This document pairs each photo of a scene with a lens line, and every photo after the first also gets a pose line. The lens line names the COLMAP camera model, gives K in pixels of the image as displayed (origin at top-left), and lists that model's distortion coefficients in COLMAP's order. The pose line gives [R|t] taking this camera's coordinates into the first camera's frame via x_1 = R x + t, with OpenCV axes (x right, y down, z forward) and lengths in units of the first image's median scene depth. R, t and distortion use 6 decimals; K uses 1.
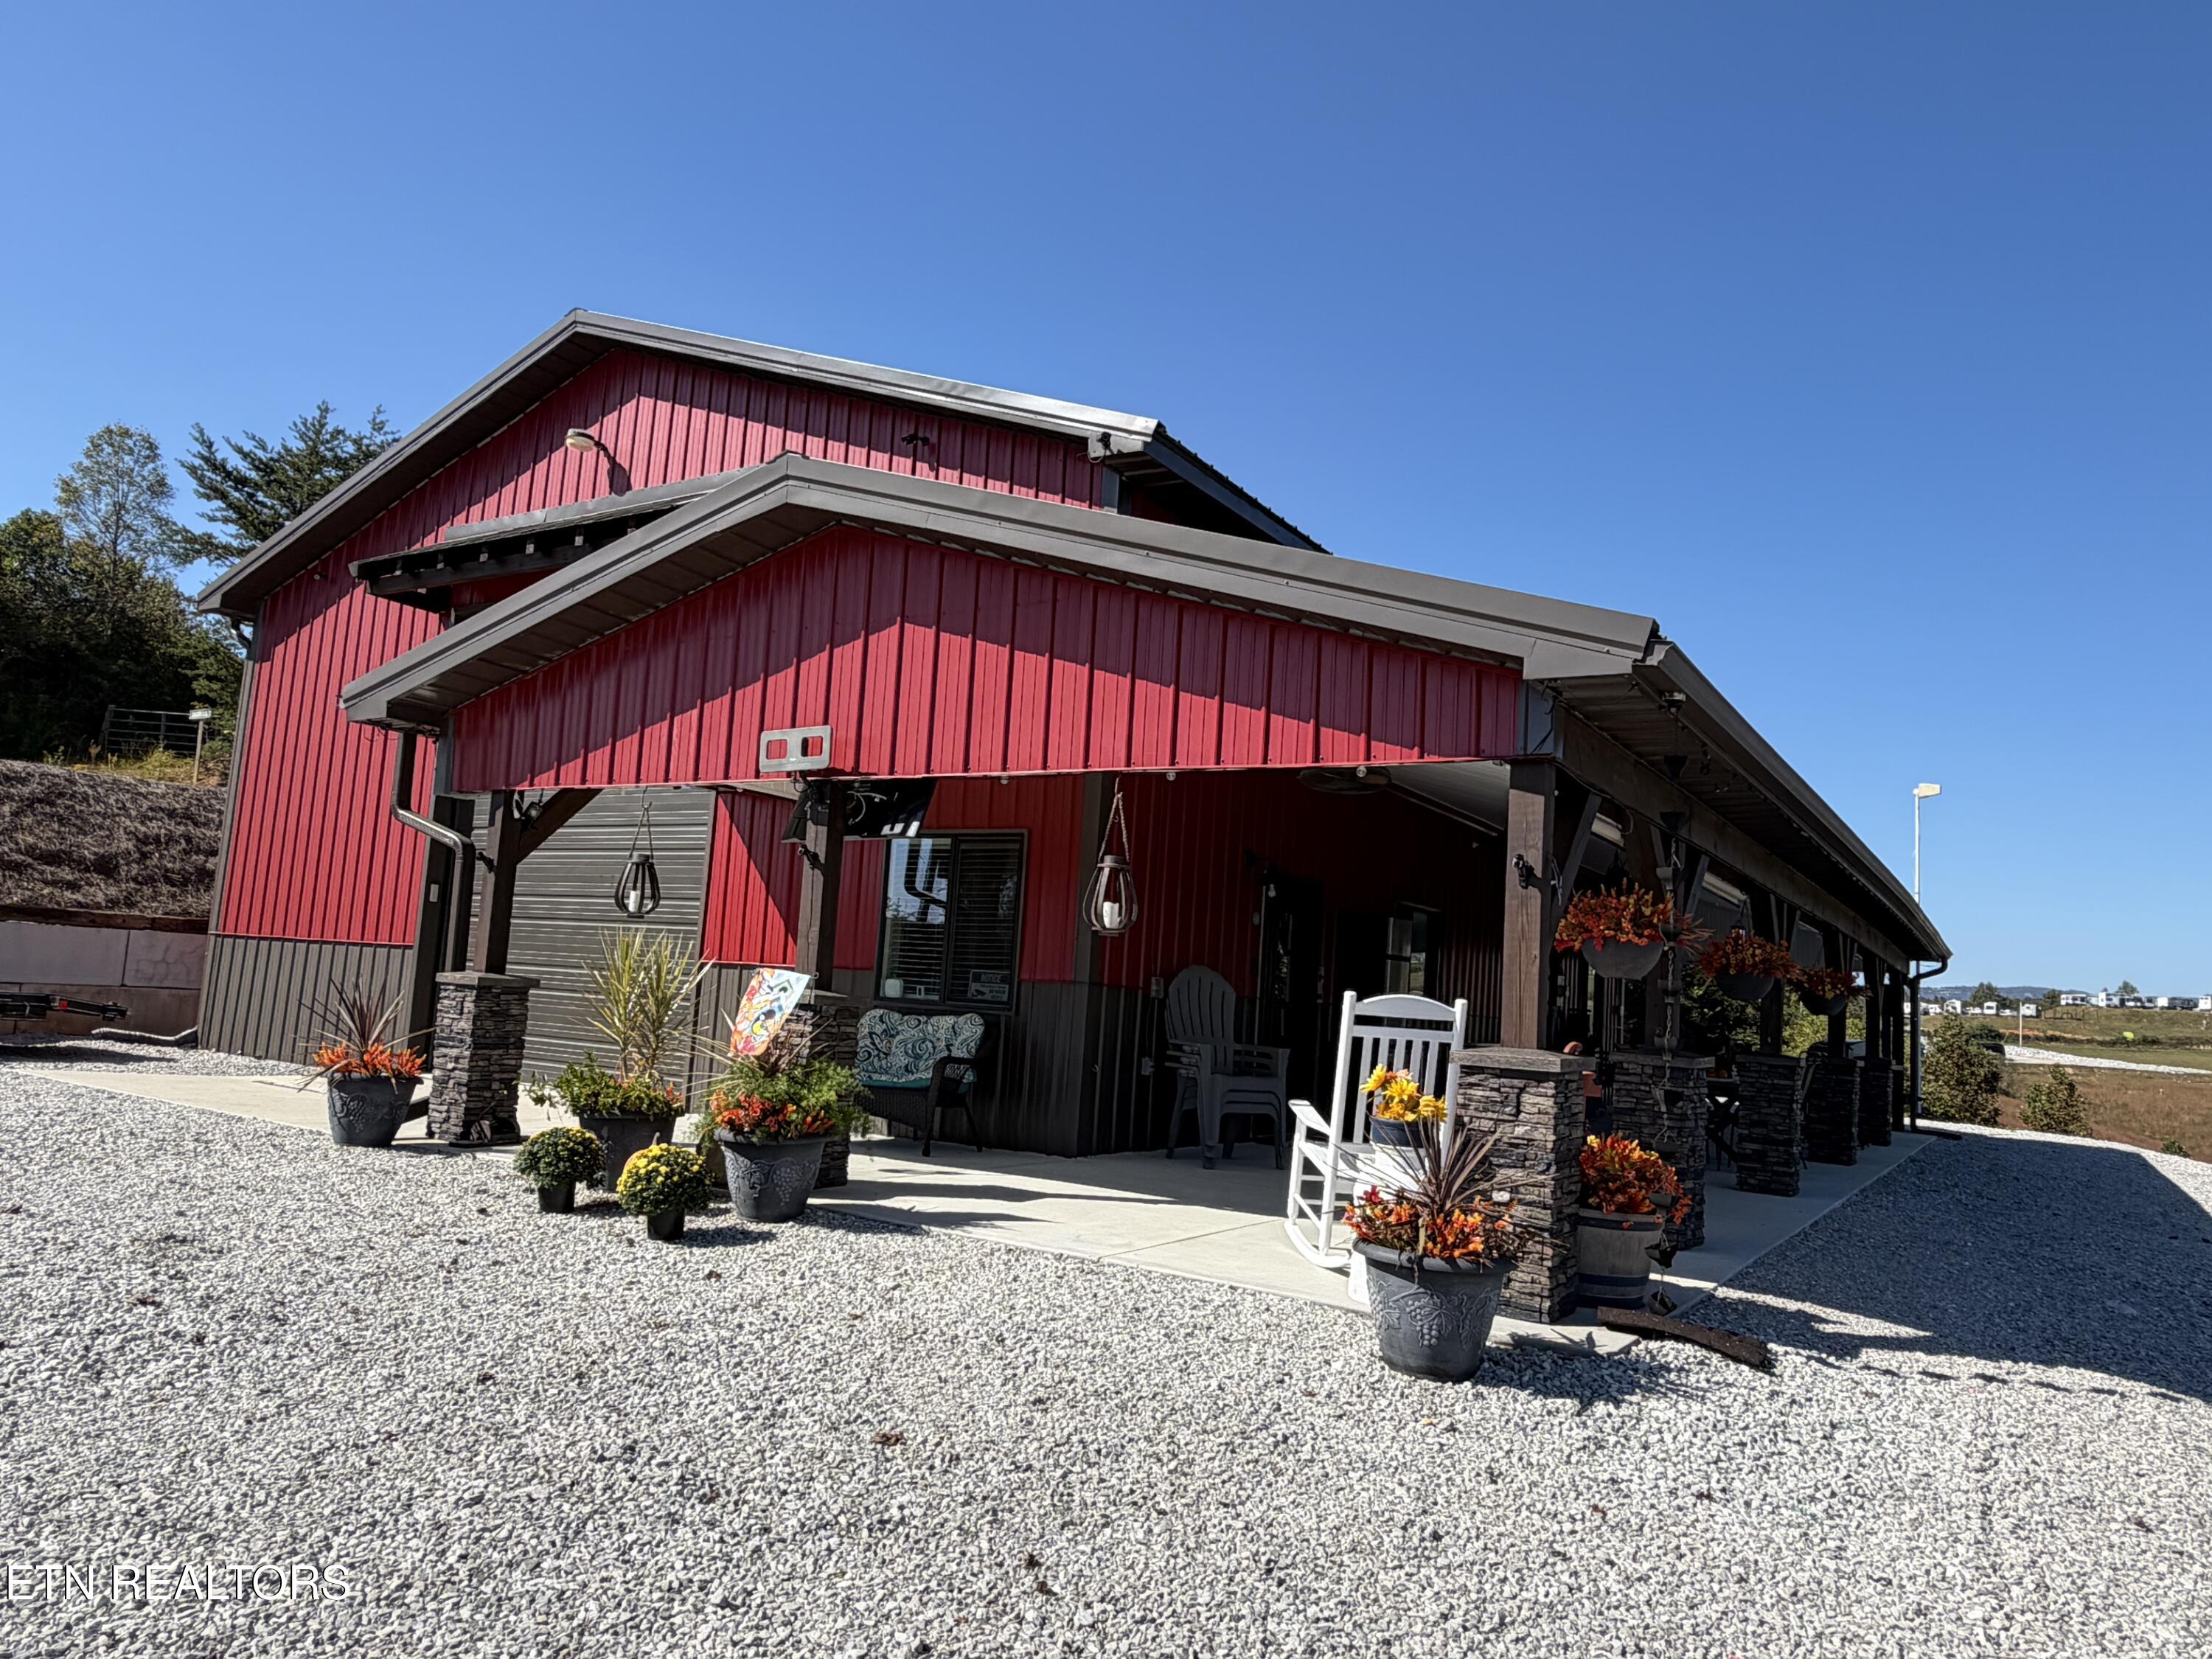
lens RADIAL K [[1494.5, 0, 1107.6], [0, 1494.5, 835.1], [0, 0, 1]] dist [0.012658, 0.001752]
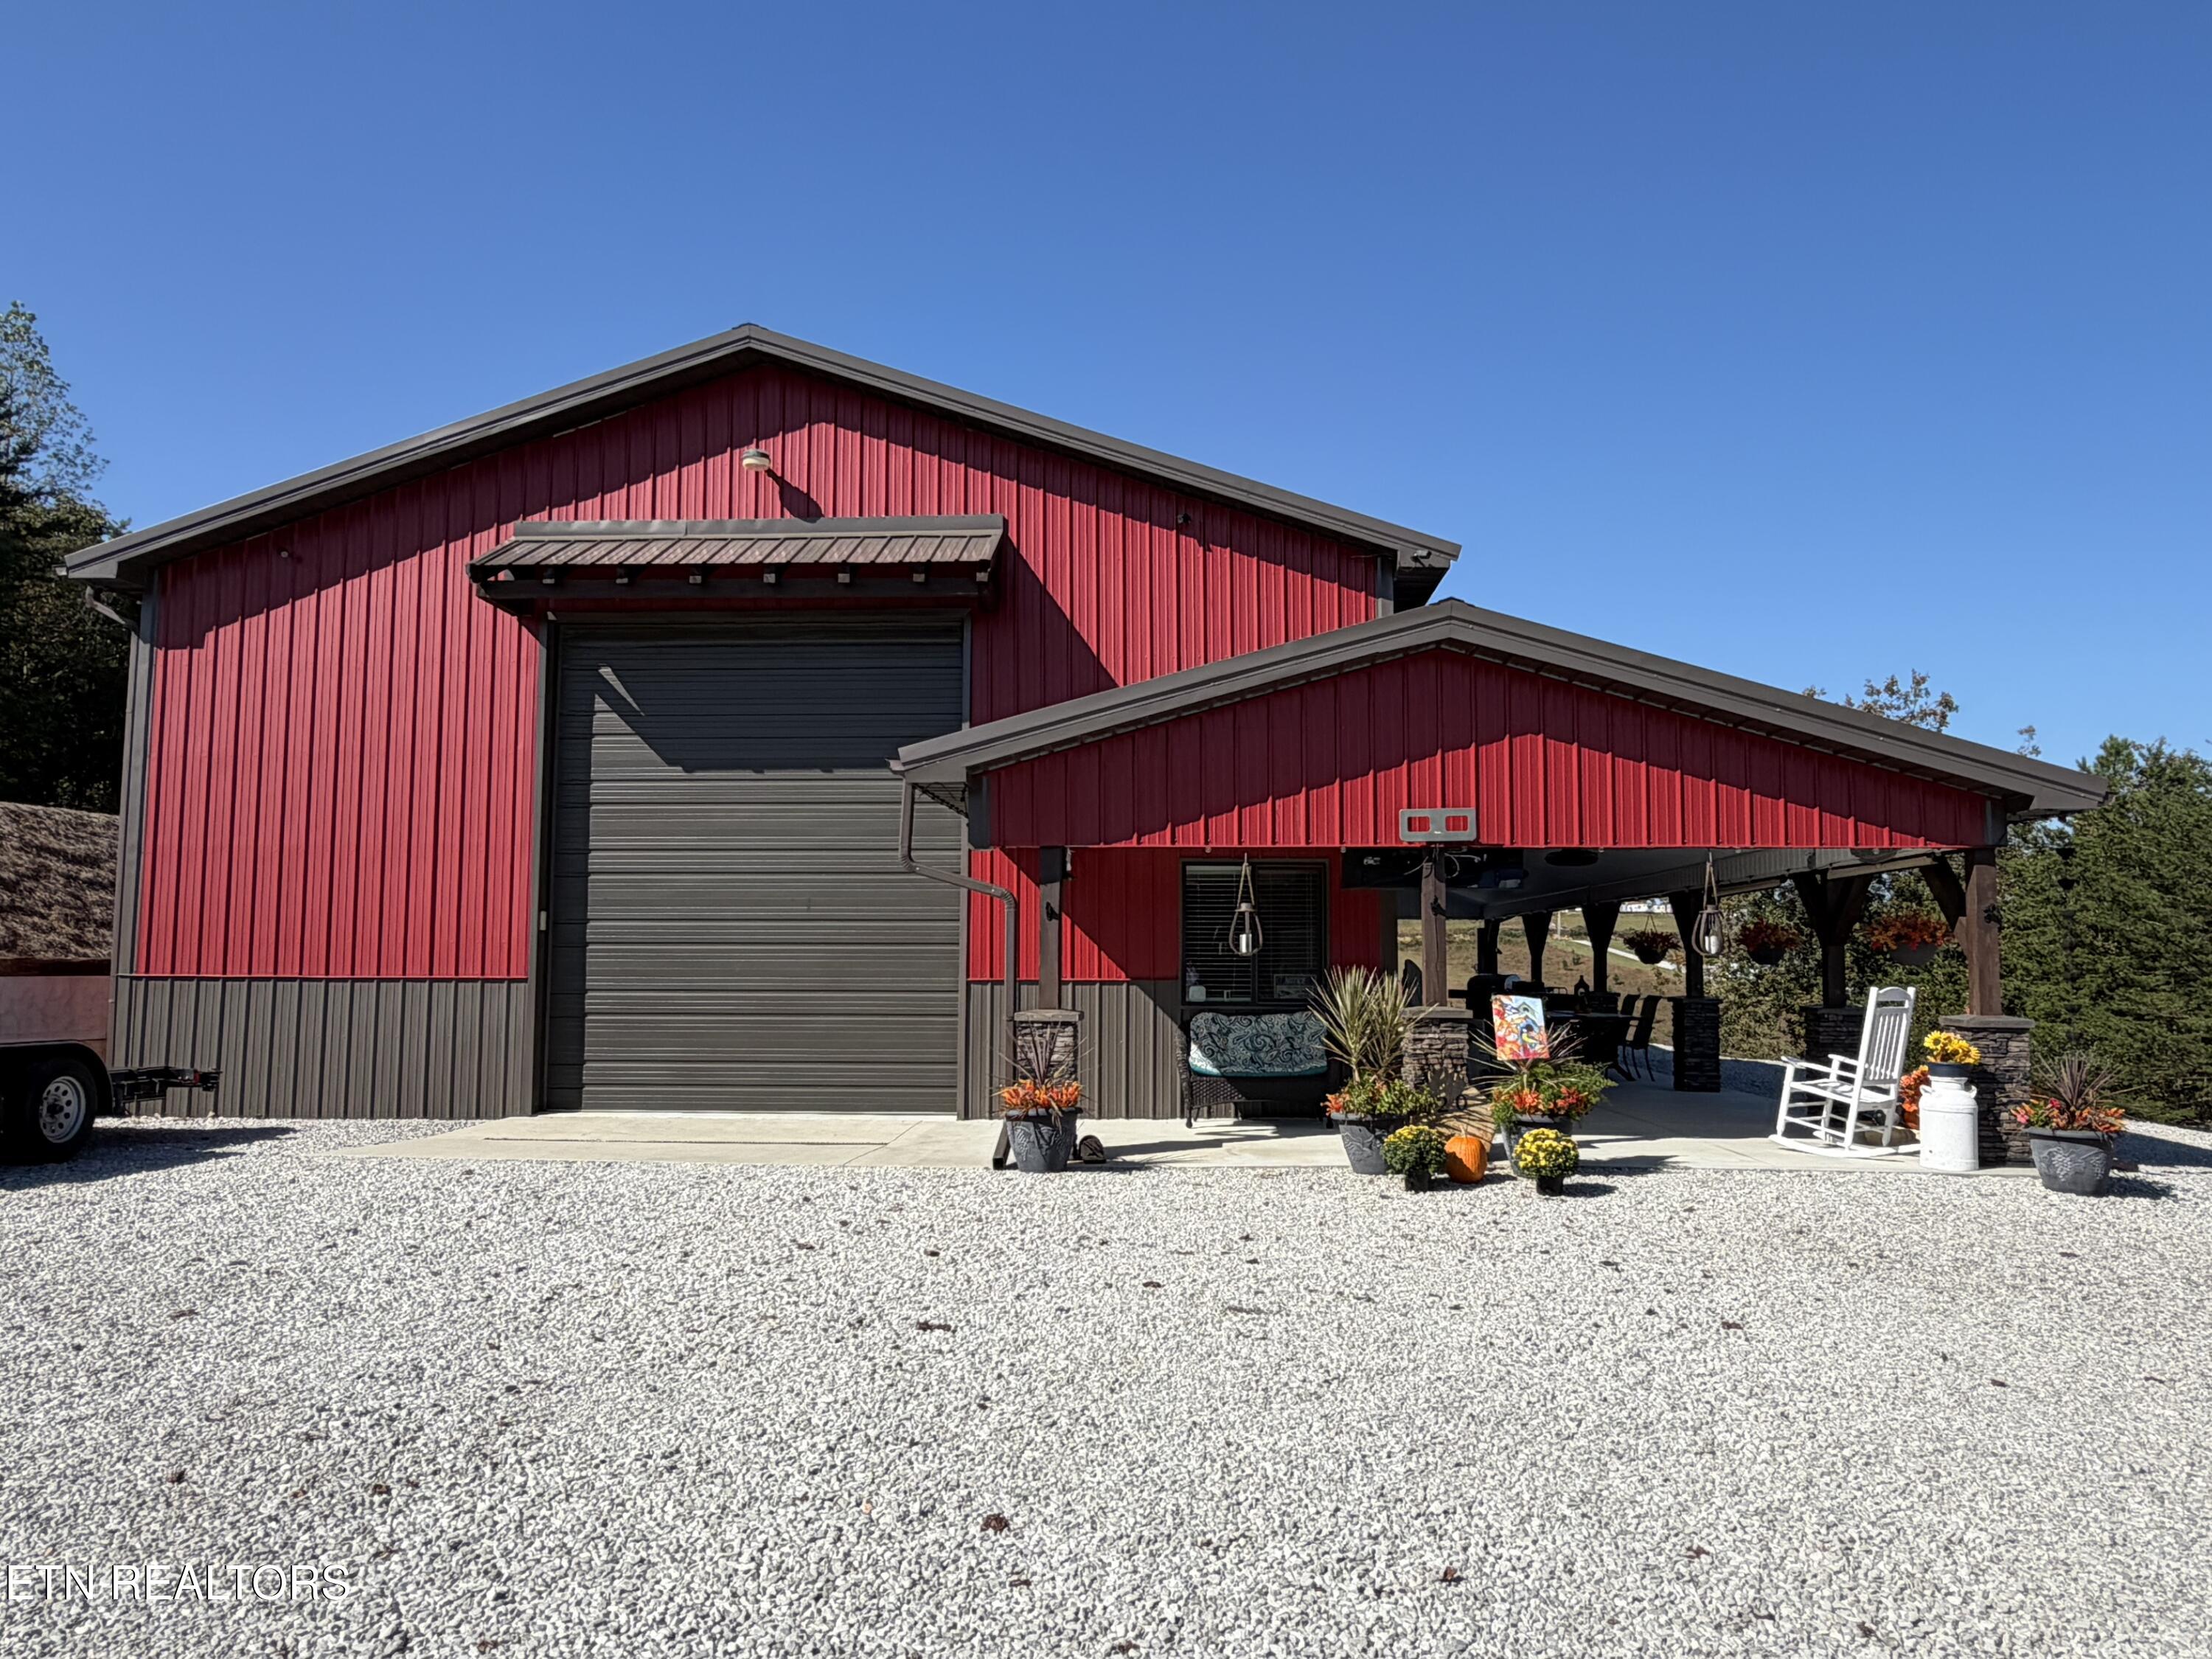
lens RADIAL K [[1548.0, 0, 1150.7], [0, 1548.0, 843.8], [0, 0, 1]] dist [0.005509, -0.018410]
pose [[0.859605, -0.022015, 0.510484, -0.820598], [-0.003749, 0.998773, 0.049387, -0.078215], [-0.510945, -0.044368, 0.858468, -0.023925]]
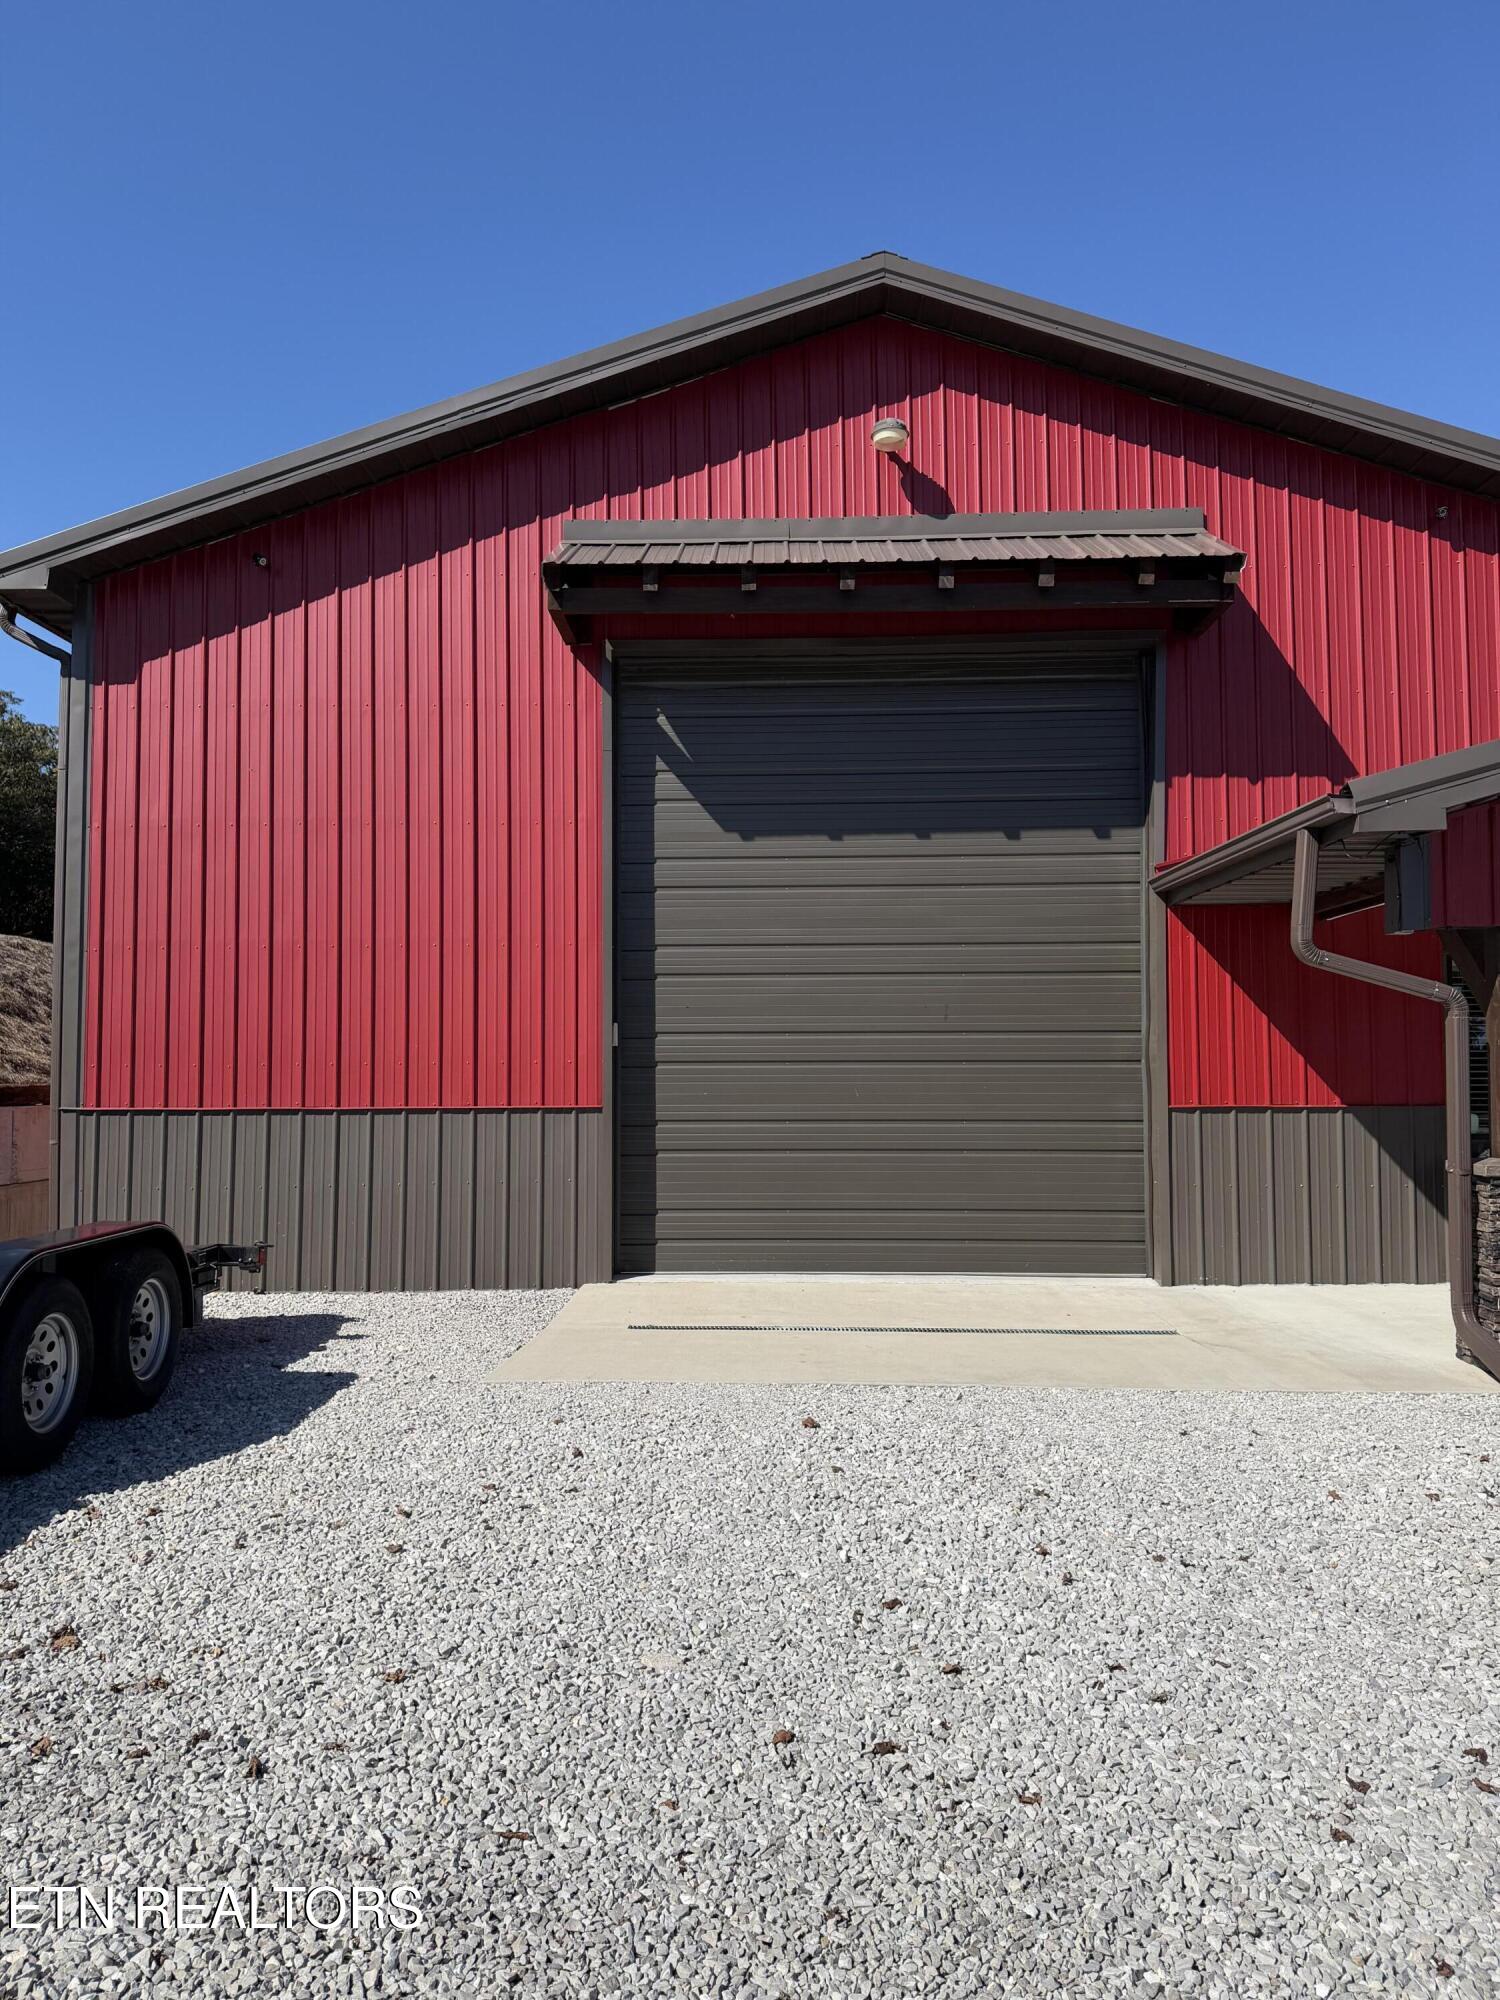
lens RADIAL K [[1399.7, 0, 758.2], [0, 1399.7, 1004.7], [0, 0, 1]] dist [0.005509, -0.018410]
pose [[0.848865, -0.042939, 0.526863, -0.994805], [-0.001422, 0.996506, 0.083504, -0.044353], [-0.528608, -0.071633, 0.845838, 0.517669]]
